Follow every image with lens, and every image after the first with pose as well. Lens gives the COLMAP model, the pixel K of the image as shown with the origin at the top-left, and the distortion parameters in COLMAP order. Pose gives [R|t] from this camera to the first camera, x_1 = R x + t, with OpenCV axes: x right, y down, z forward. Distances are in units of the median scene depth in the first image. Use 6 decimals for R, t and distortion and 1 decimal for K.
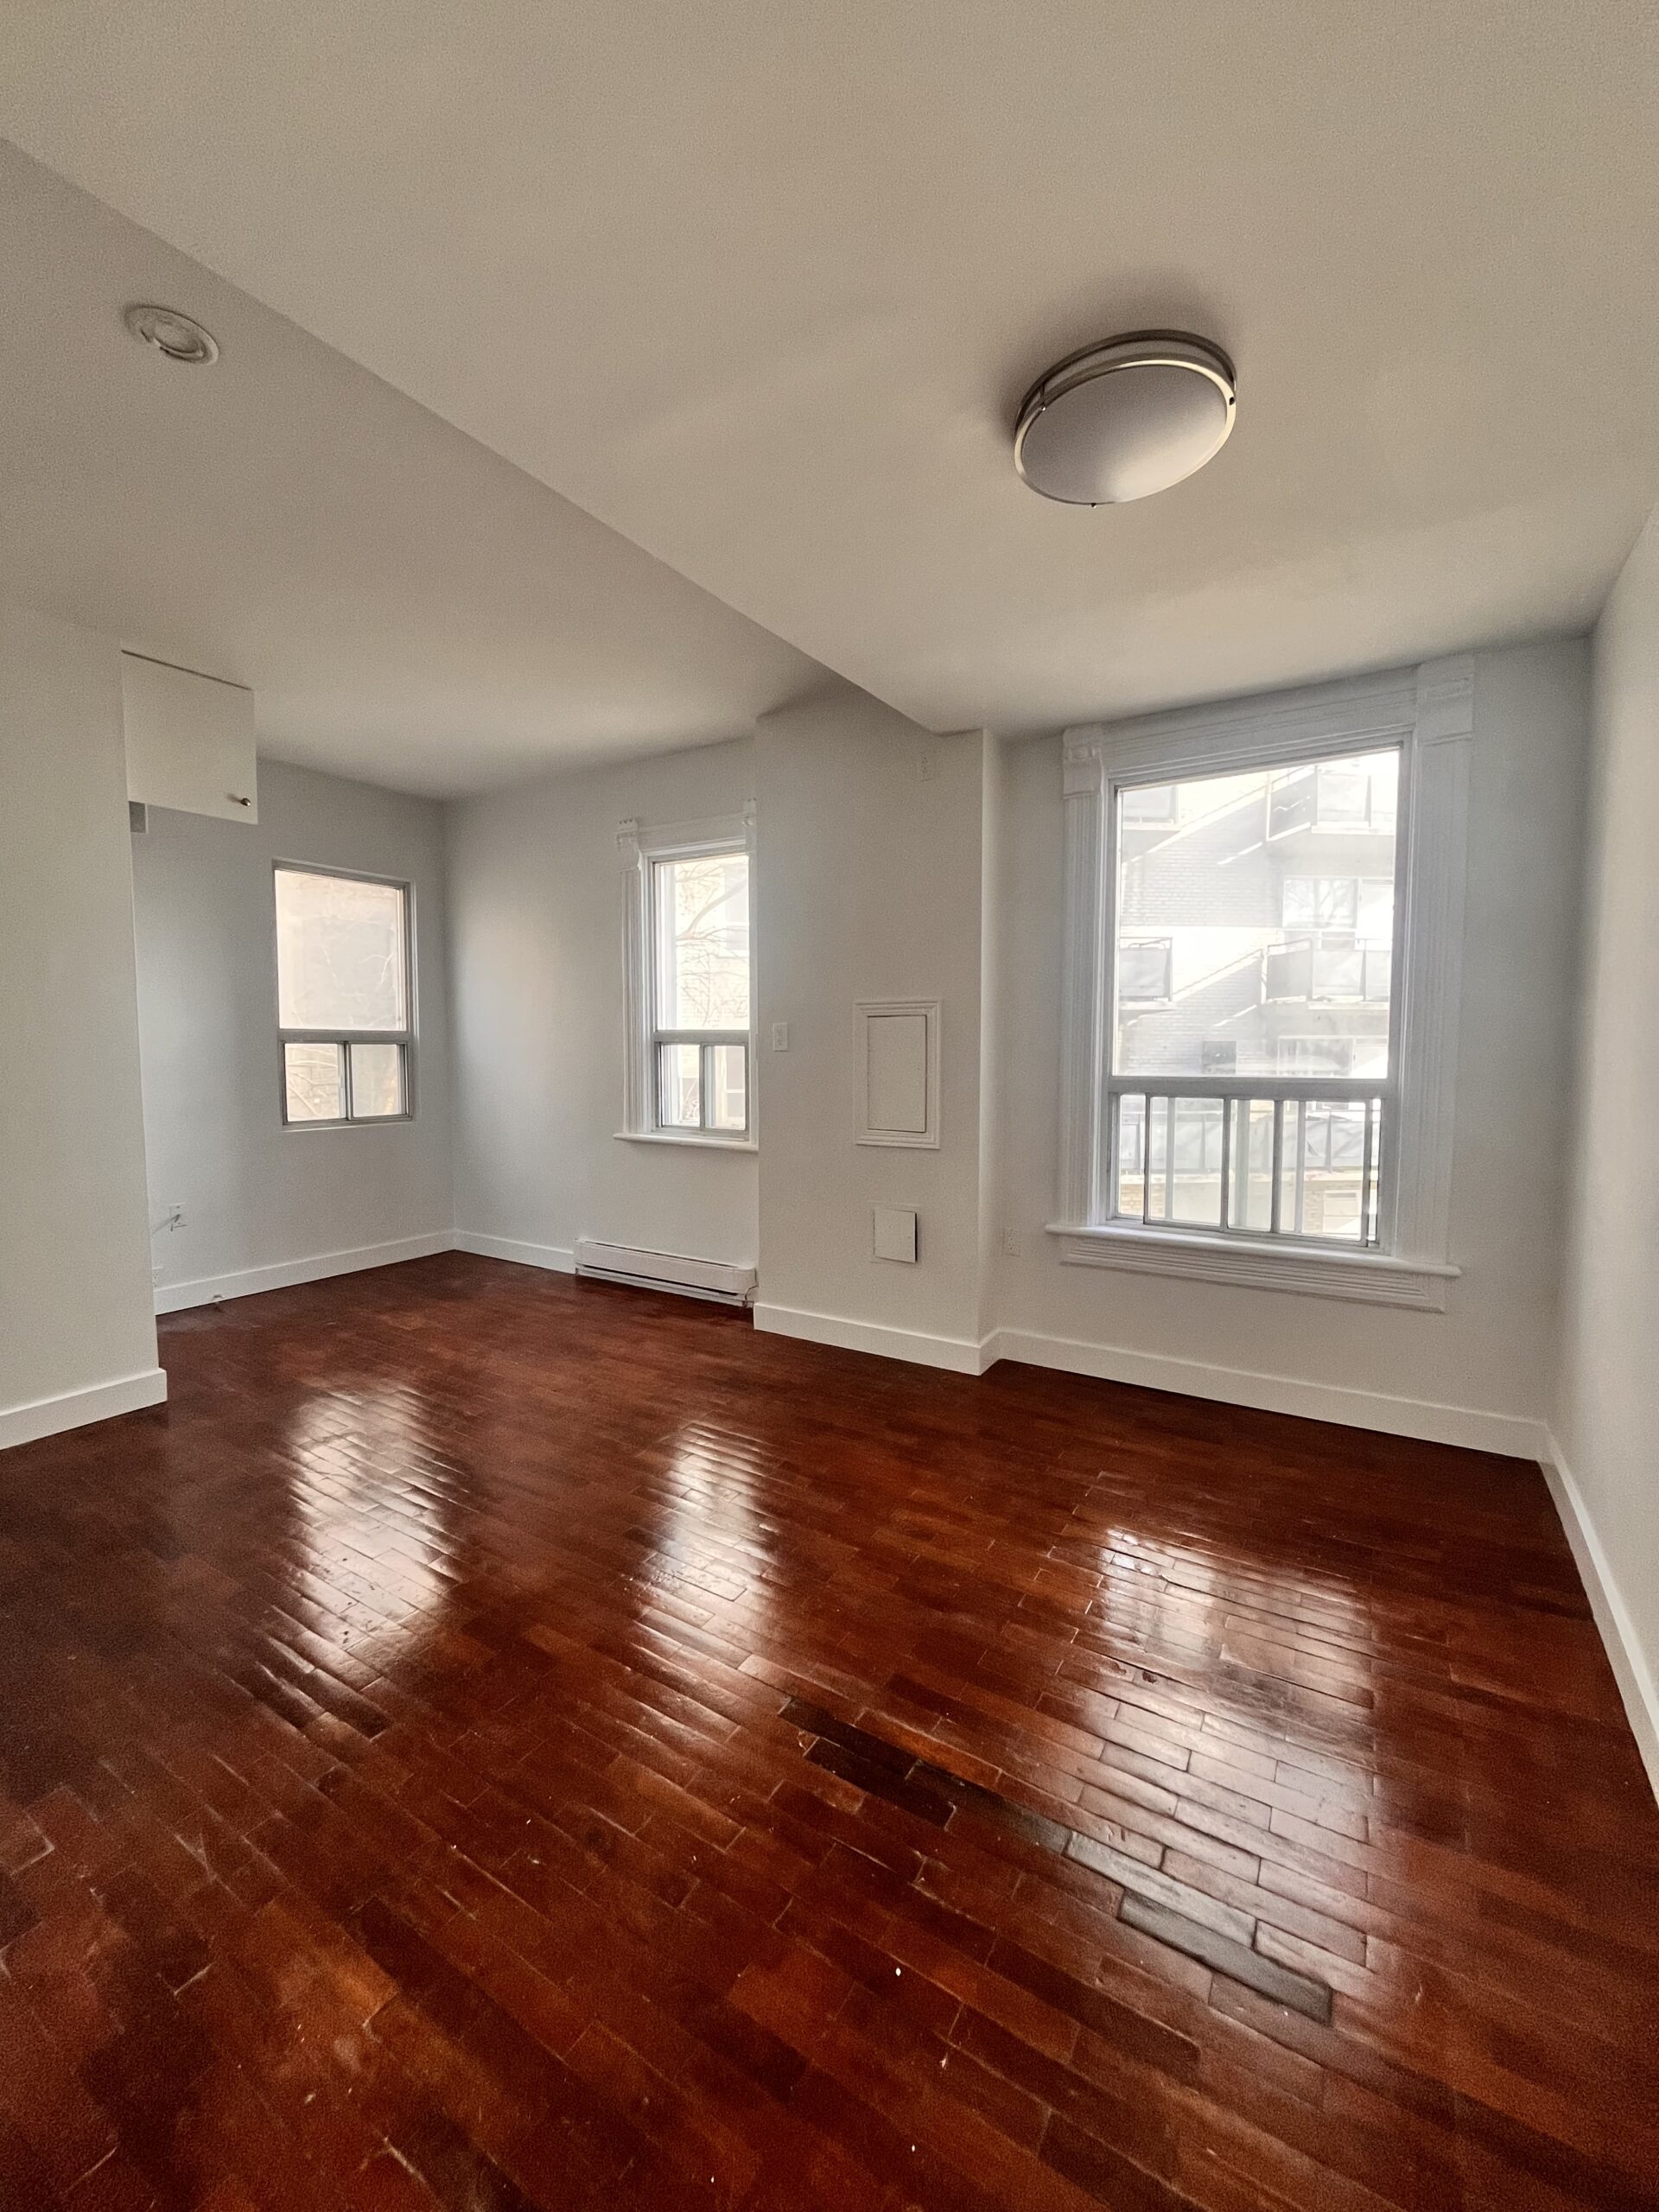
lens RADIAL K [[883.6, 0, 831.7], [0, 883.6, 1108.9], [0, 0, 1]] dist [-0.004008, -0.000145]
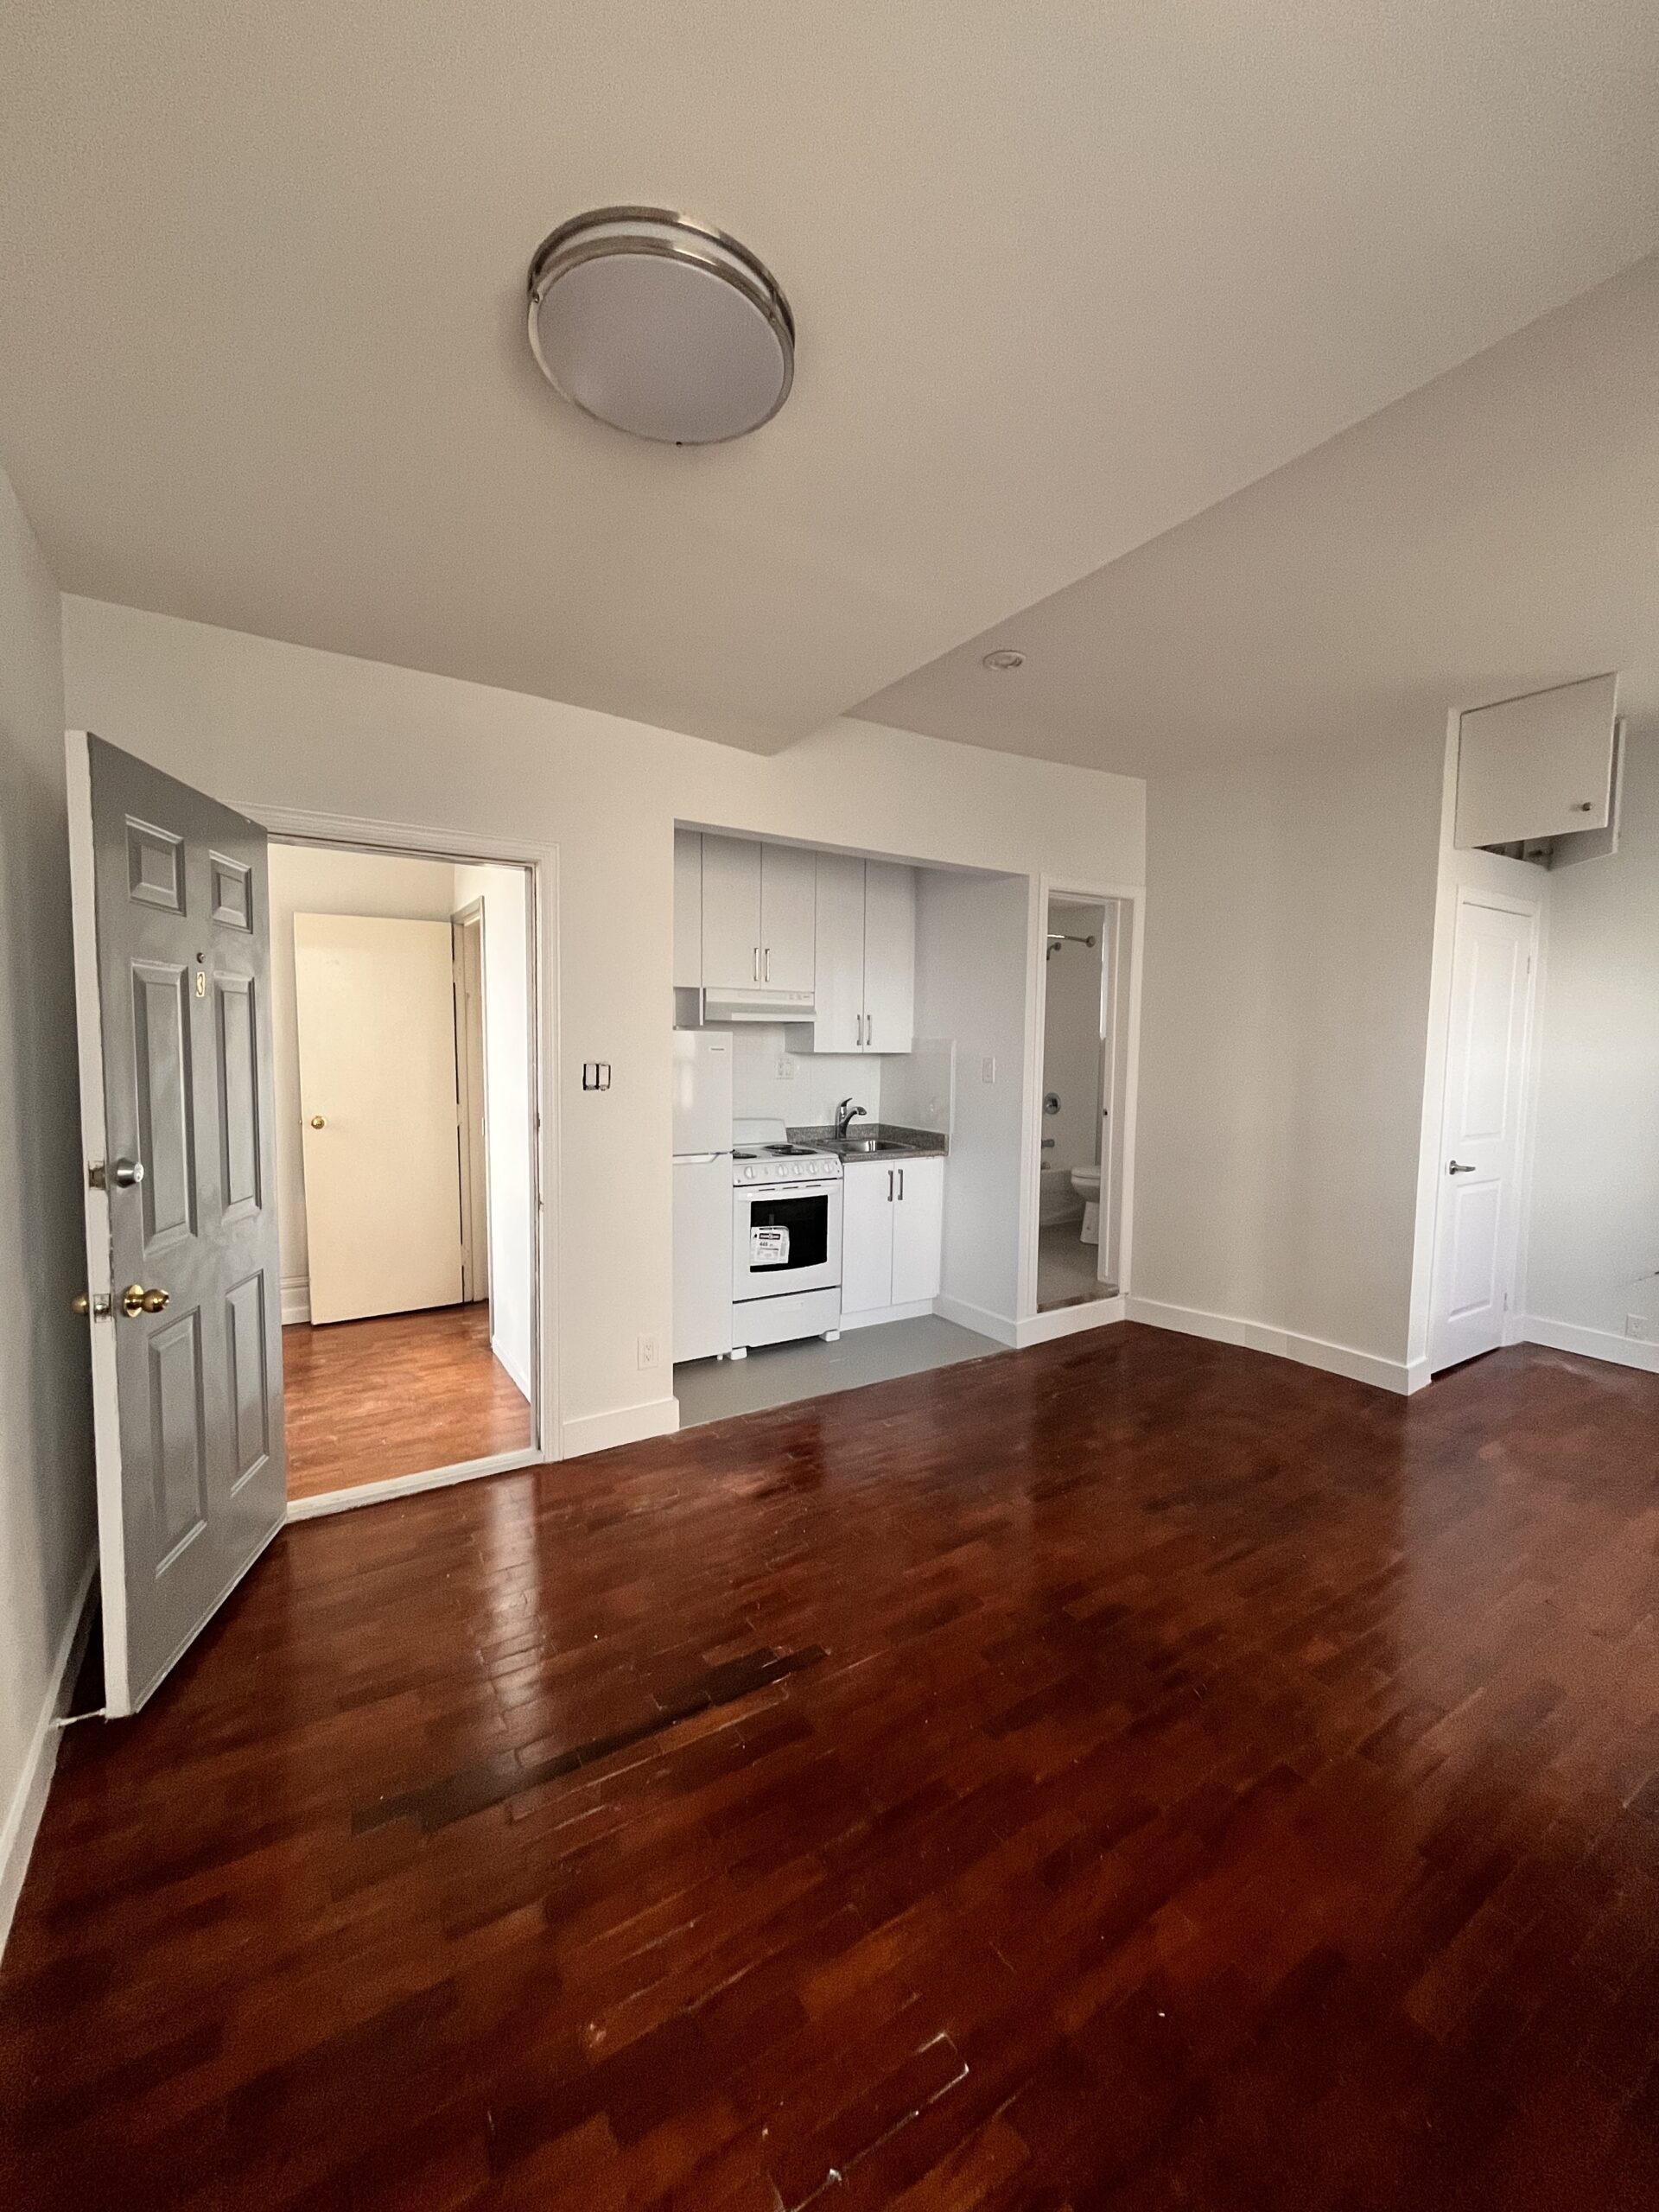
lens RADIAL K [[883.6, 0, 838.6], [0, 883.6, 1105.0], [0, 0, 1]] dist [-0.004008, -0.000145]
pose [[-0.420748, 0.059548, -0.905221, 0.347140], [-0.080811, 0.991416, 0.102779, -0.056846], [0.903571, 0.116395, -0.412325, 0.517789]]
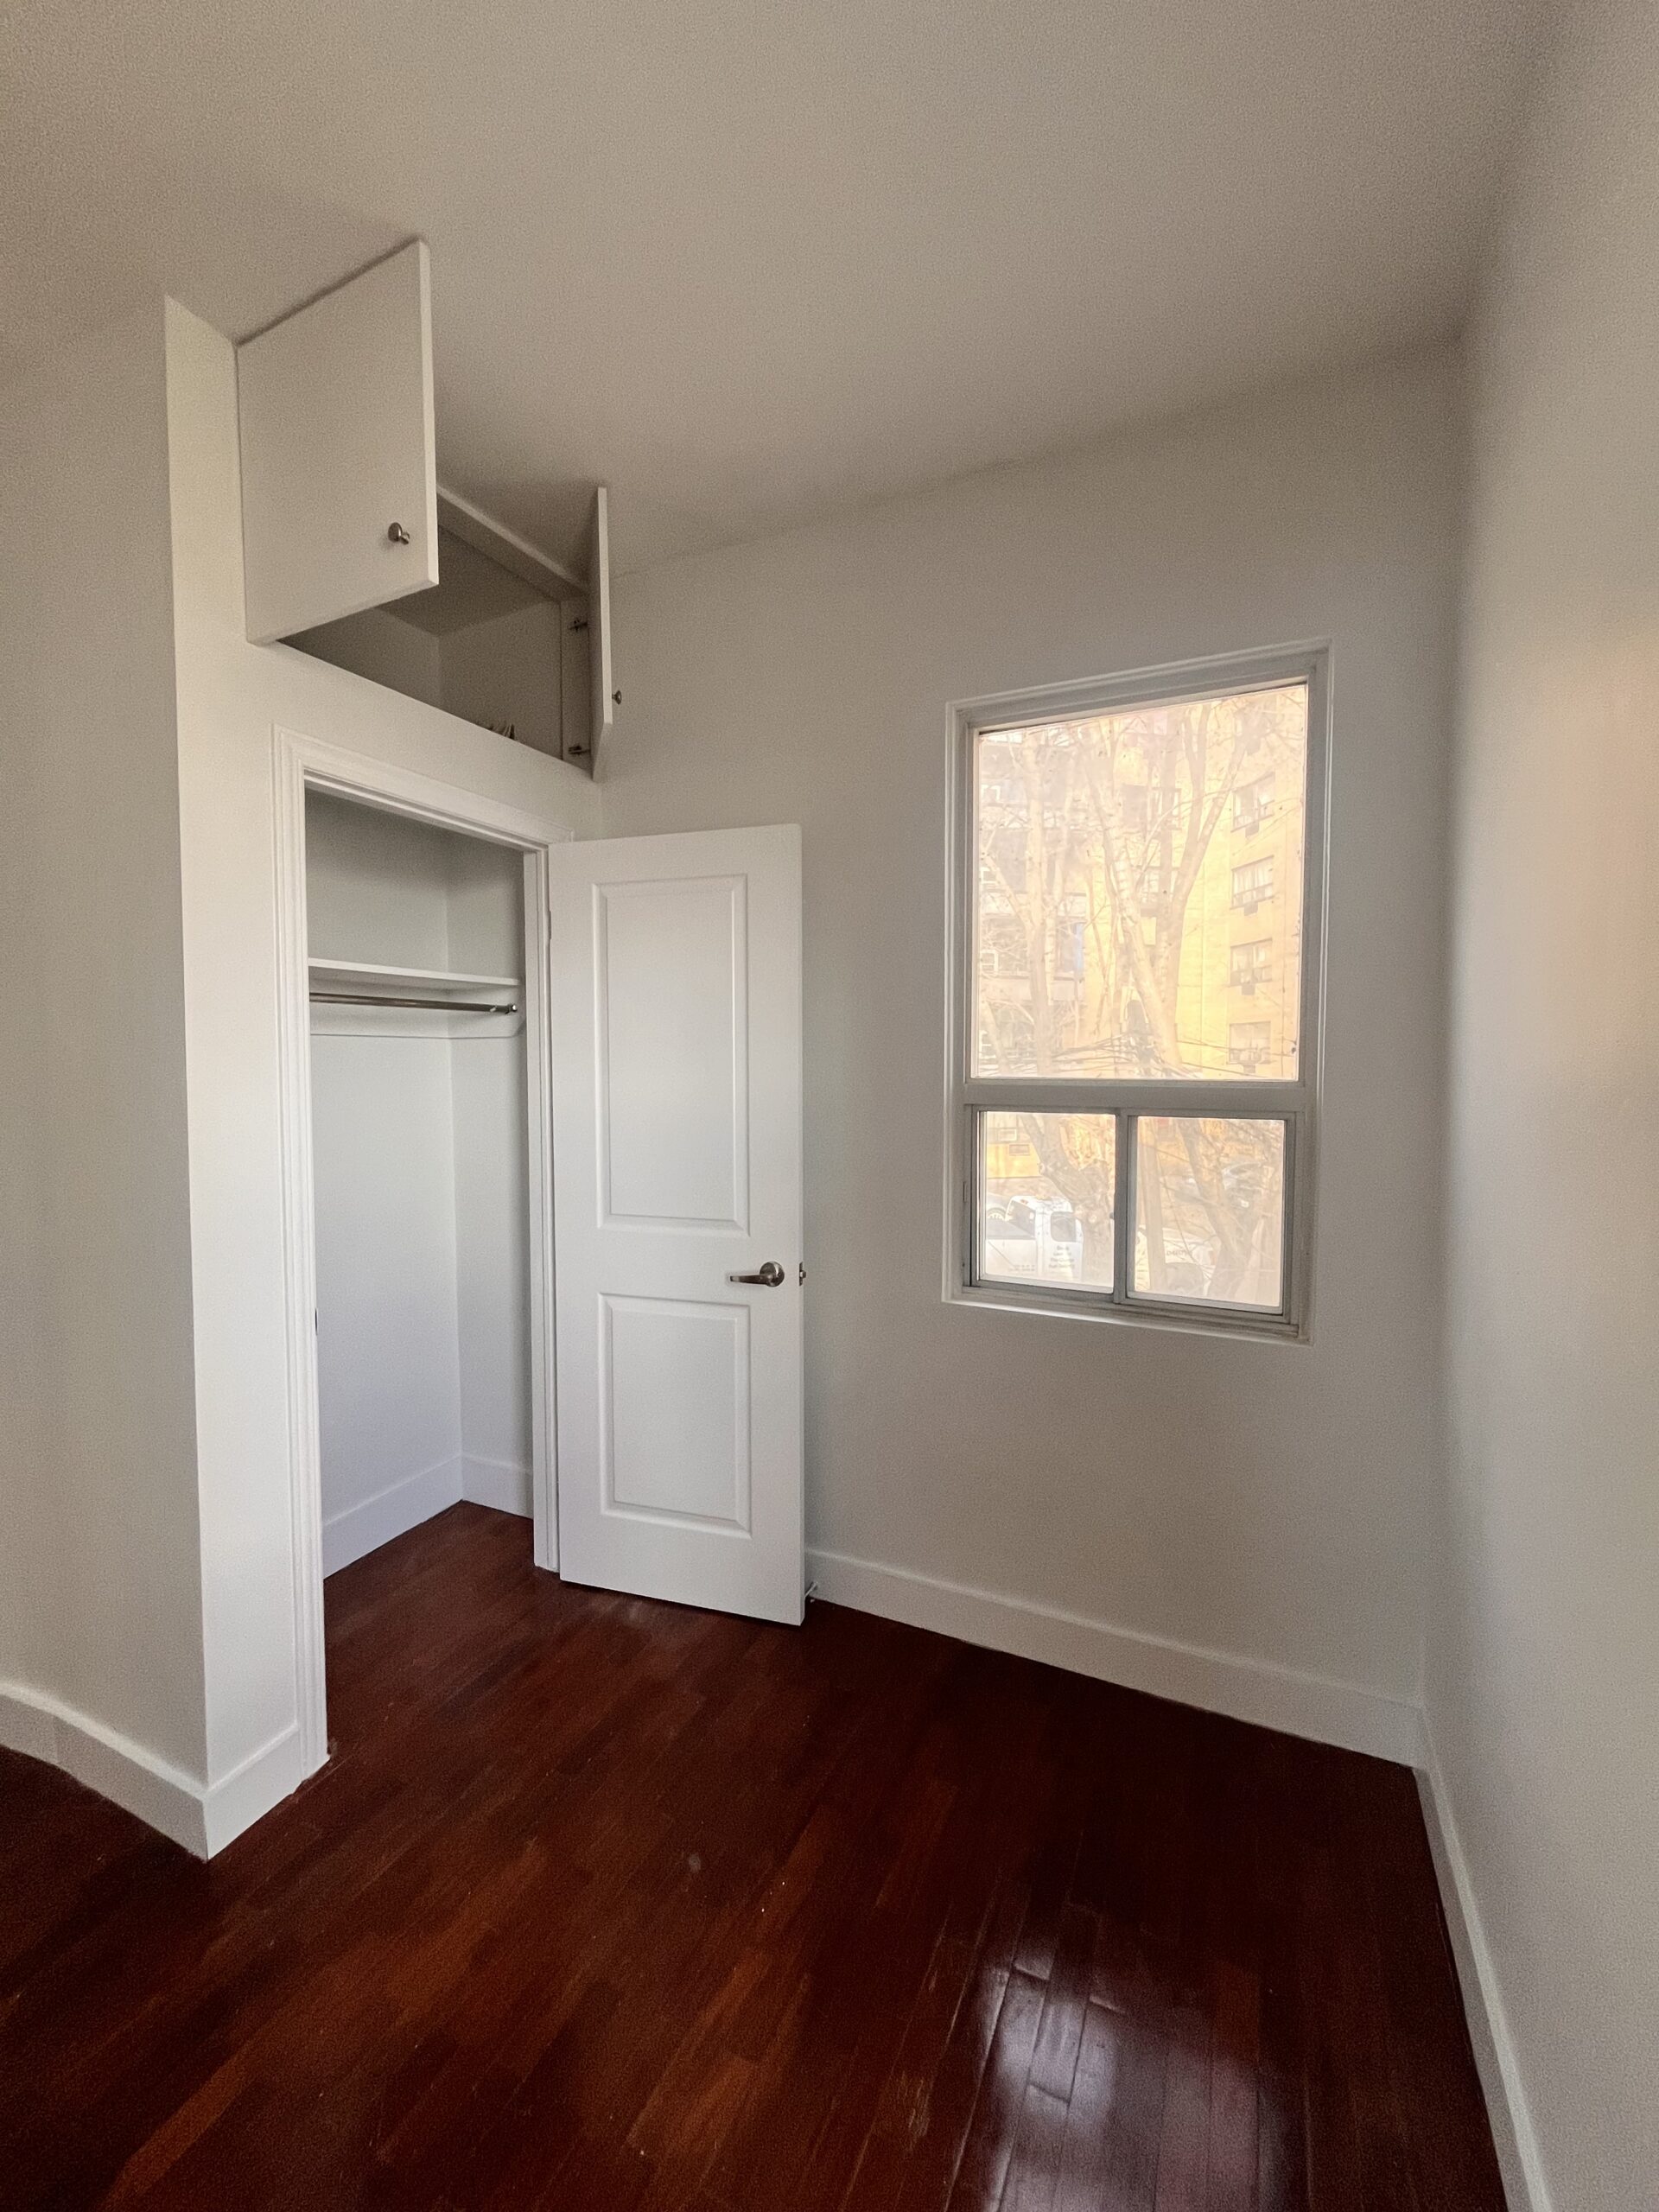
lens RADIAL K [[883.6, 0, 831.4], [0, 883.6, 1102.4], [0, 0, 1]] dist [-0.004008, -0.000145]
pose [[0.116159, 0.038936, -0.992467, -0.166820], [-0.072595, 0.996892, 0.030613, -0.083929], [0.990574, 0.068492, 0.118625, 0.841948]]
